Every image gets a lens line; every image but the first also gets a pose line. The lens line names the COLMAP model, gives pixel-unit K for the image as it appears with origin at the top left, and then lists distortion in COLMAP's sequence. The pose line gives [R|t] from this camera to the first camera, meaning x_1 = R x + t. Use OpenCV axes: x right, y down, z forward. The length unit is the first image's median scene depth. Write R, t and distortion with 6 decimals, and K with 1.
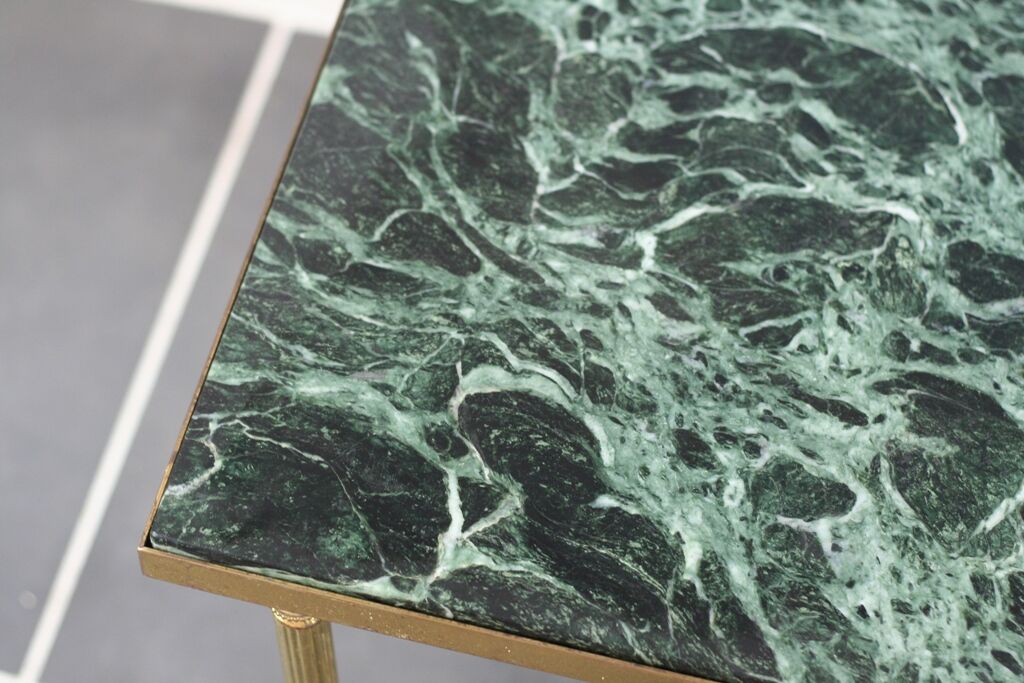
lens RADIAL K [[2443.5, 0, 515.4], [0, 2443.5, 342.0], [0, 0, 1]] dist [-0.125998, 0.000000]
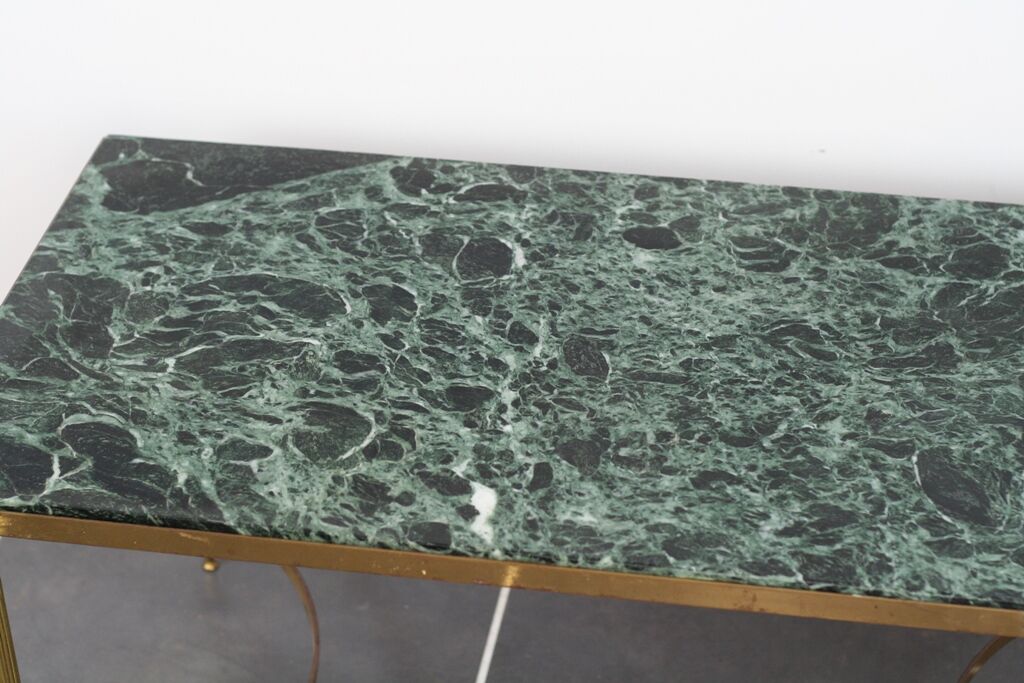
lens RADIAL K [[2443.5, 0, 540.1], [0, 2443.5, 340.8], [0, 0, 1]] dist [-0.125998, 0.000000]
pose [[0.996109, -0.063966, 0.060618, 0.226186], [0.082804, 0.914774, -0.395388, 0.709984], [-0.030160, 0.398869, 0.916512, -0.712879]]
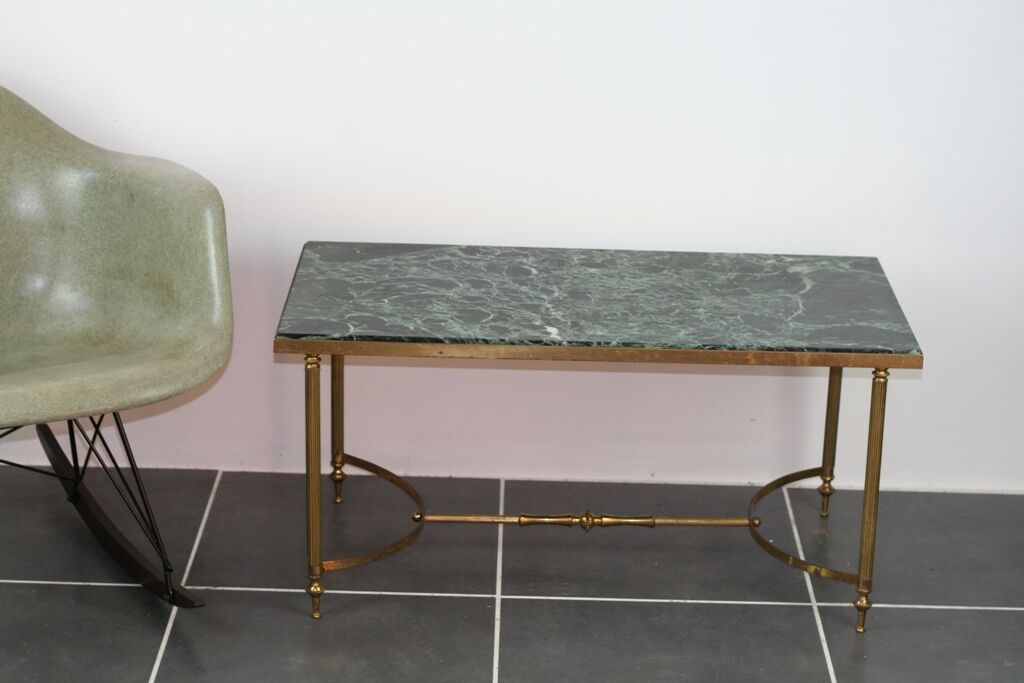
lens RADIAL K [[2443.5, 0, 506.6], [0, 2443.5, 337.6], [0, 0, 1]] dist [-0.125998, 0.000000]
pose [[0.971273, -0.057805, 0.230842, -0.671506], [0.192423, 0.761506, -0.618936, 2.493364], [-0.140010, 0.645575, 0.750753, -1.937182]]
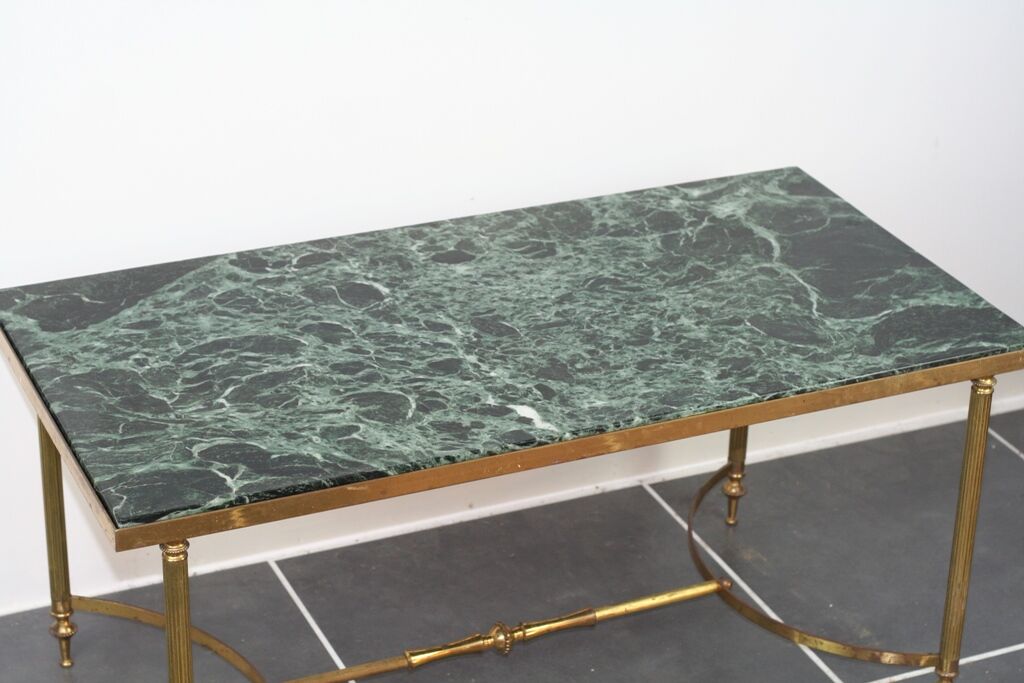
lens RADIAL K [[2443.5, 0, 518.0], [0, 2443.5, 349.4], [0, 0, 1]] dist [-0.125998, 0.000000]
pose [[0.778271, -0.267882, 0.567921, -1.064970], [0.522576, 0.777771, -0.349265, 0.907384], [-0.348151, 0.568604, 0.745305, -0.890540]]
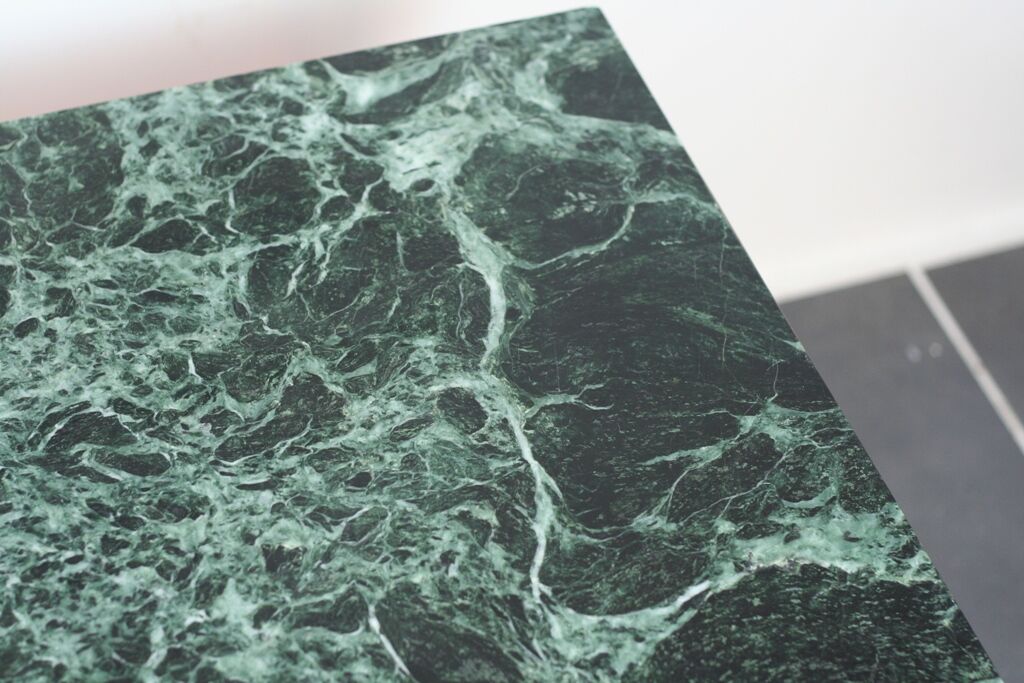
lens RADIAL K [[2443.5, 0, 511.4], [0, 2443.5, 341.0], [0, 0, 1]] dist [-0.125998, 0.000000]
pose [[0.800180, -0.405149, 0.442229, 0.199180], [0.448464, 0.893770, 0.007367, 0.013549], [-0.398236, 0.192430, 0.896872, -0.139676]]
